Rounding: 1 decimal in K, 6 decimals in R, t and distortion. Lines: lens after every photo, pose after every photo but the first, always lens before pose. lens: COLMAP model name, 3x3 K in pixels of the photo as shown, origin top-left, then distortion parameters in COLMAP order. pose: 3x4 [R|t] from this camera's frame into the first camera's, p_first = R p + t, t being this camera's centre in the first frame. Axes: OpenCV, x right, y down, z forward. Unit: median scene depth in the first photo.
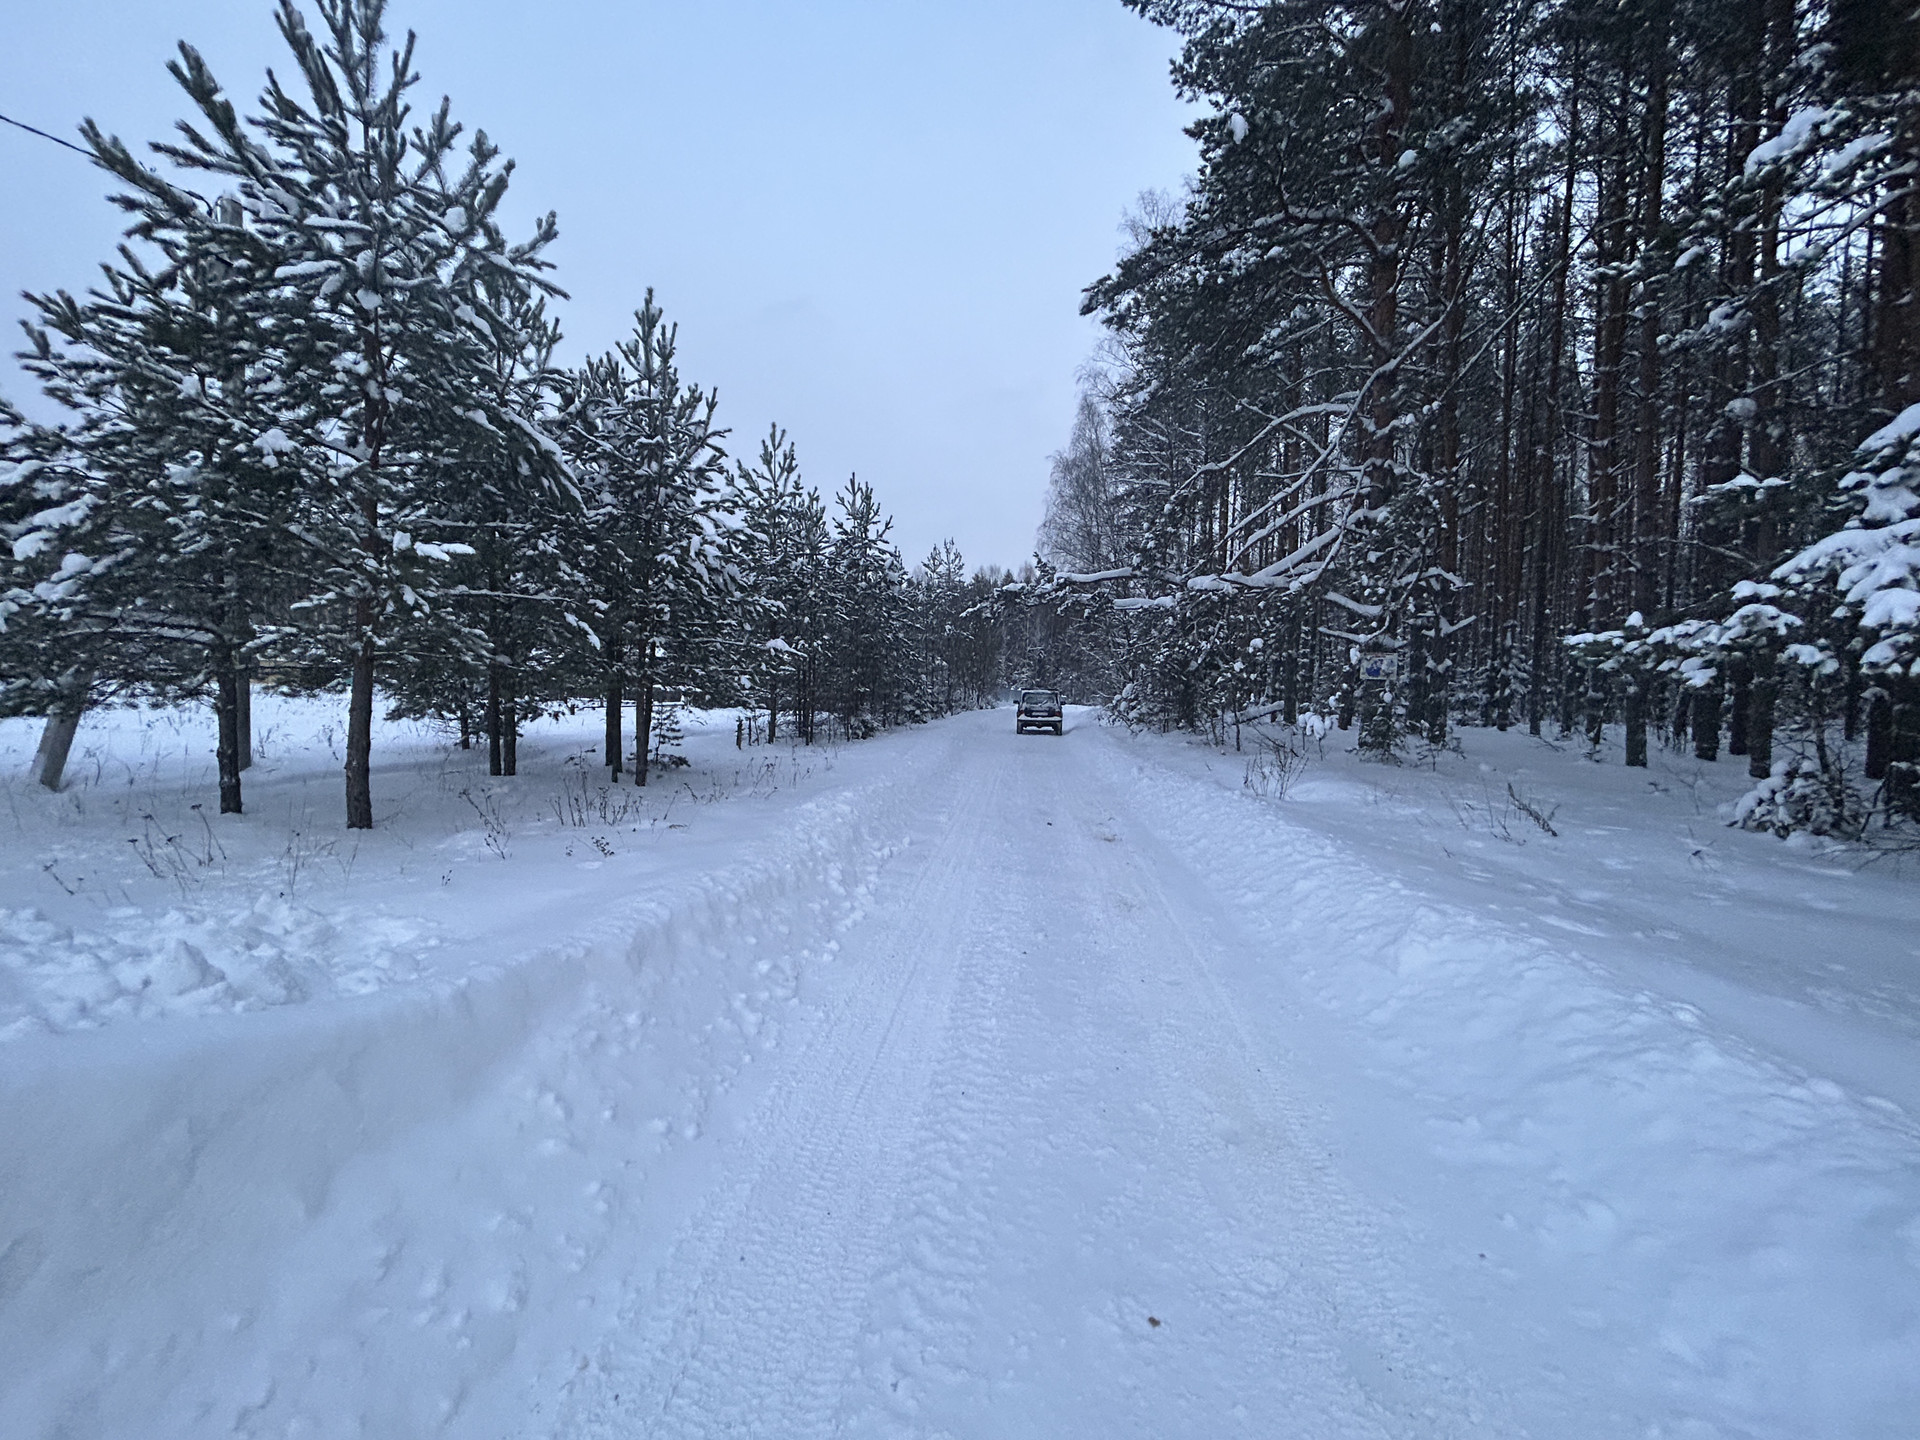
lens RADIAL K [[760.3, 0, 961.1], [0, 760.3, 715.5], [0, 0, 1]] dist [0.000838, 0.000064]
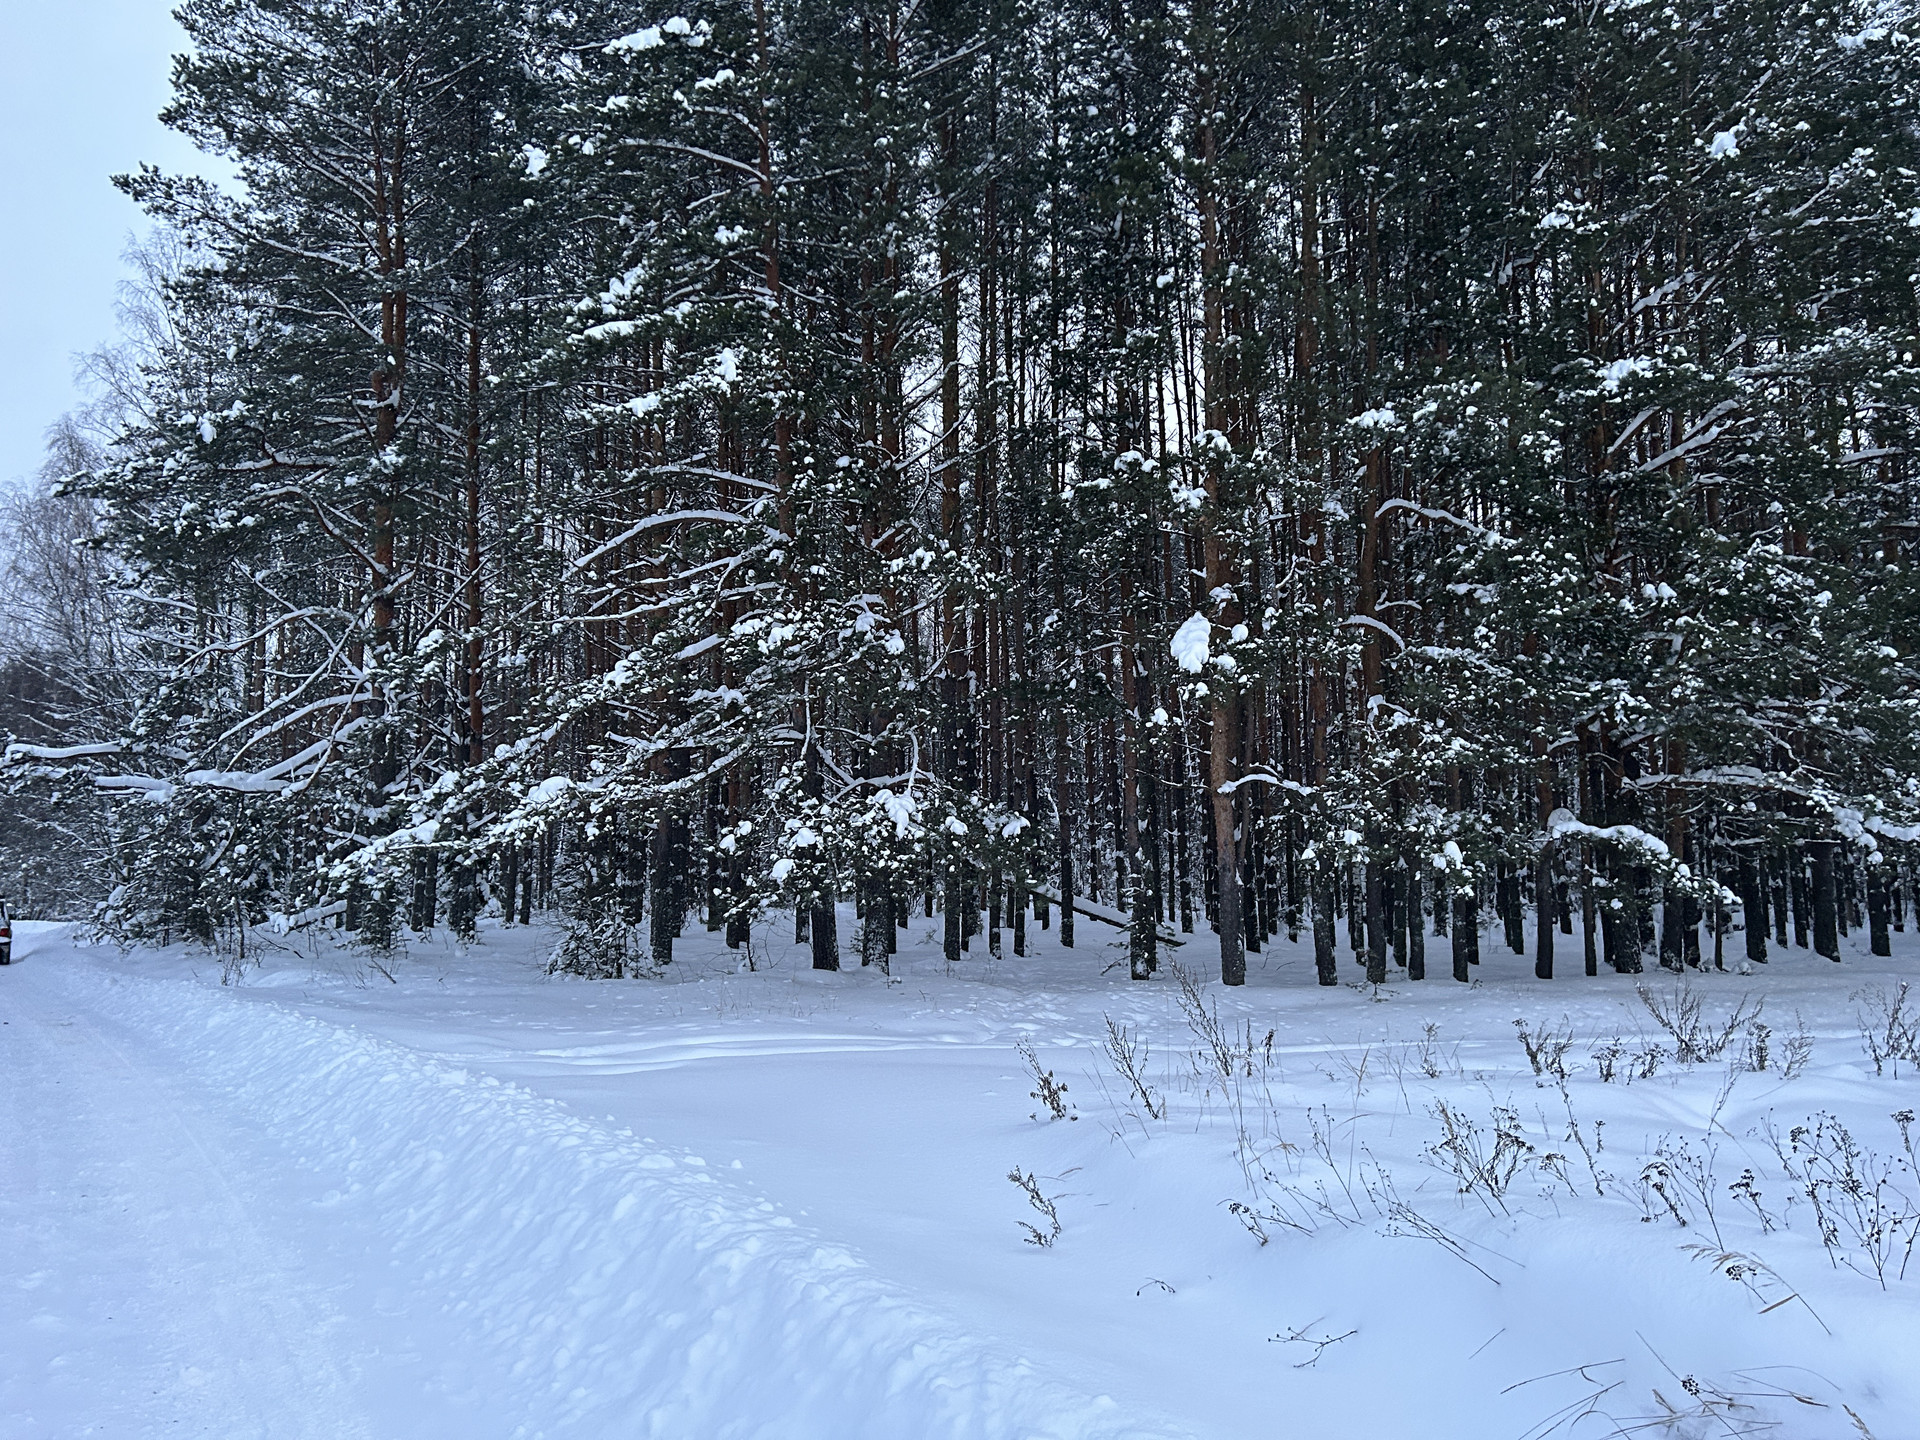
lens RADIAL K [[1408.0, 0, 963.6], [0, 1408.0, 727.0], [0, 0, 1]] dist [0.057602, -0.062044]
pose [[0.748952, 0.041851, 0.661301, -0.116267], [0.050106, 0.991569, -0.119500, 0.015737], [-0.660727, 0.122635, 0.740541, -0.762070]]
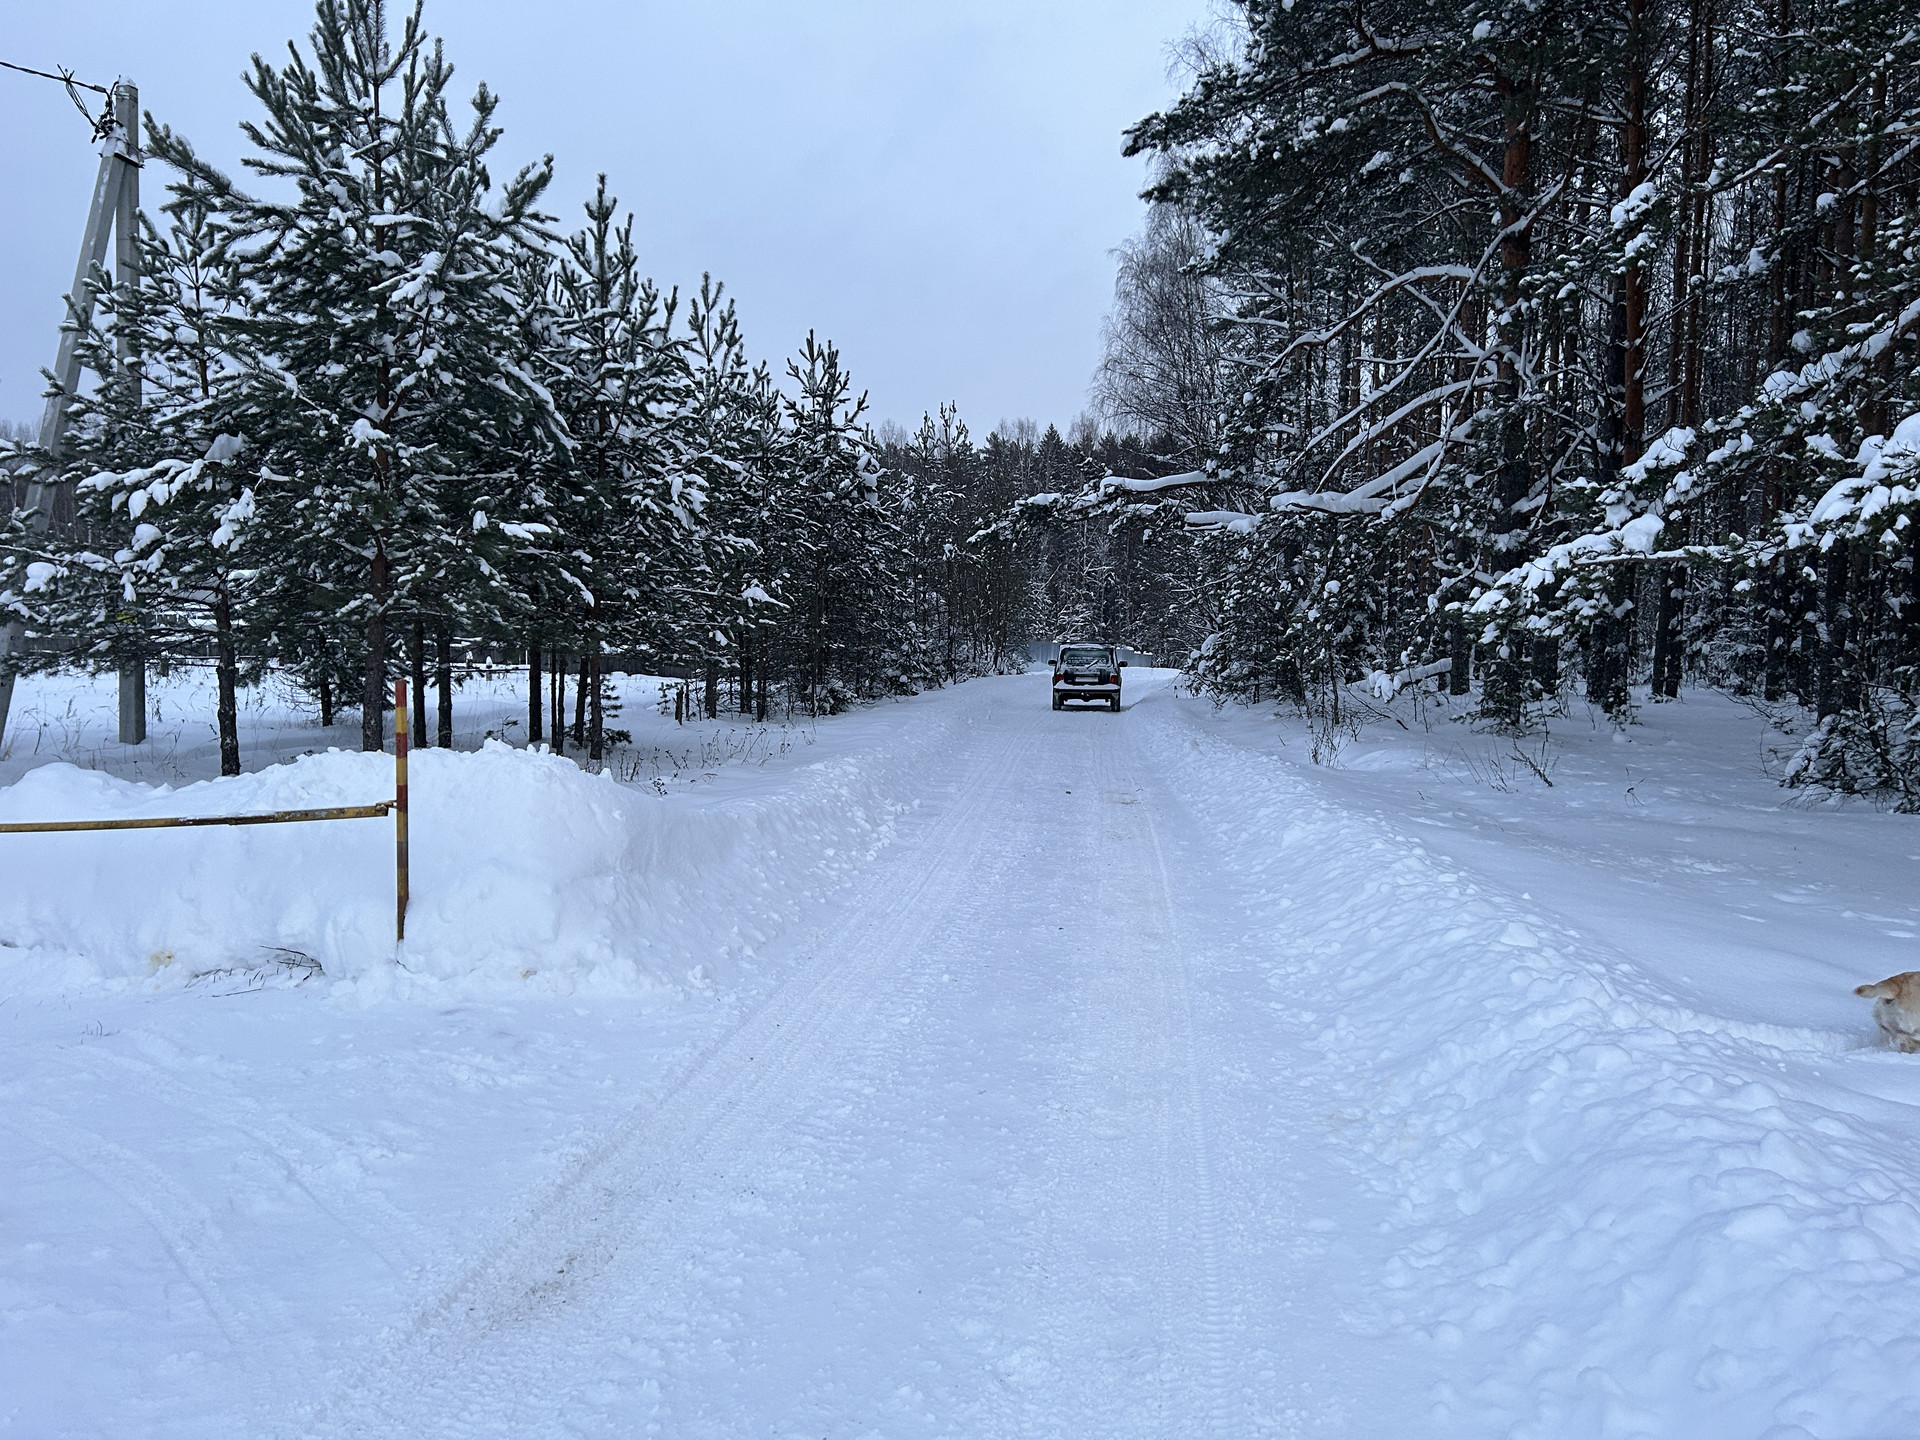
lens RADIAL K [[1408.0, 0, 963.6], [0, 1408.0, 727.0], [0, 0, 1]] dist [0.057602, -0.062044]
pose [[0.999983, -0.005167, -0.002765, -0.002597], [0.005238, 0.999643, 0.026197, 0.009016], [0.002628, -0.026211, 0.999653, -0.343595]]
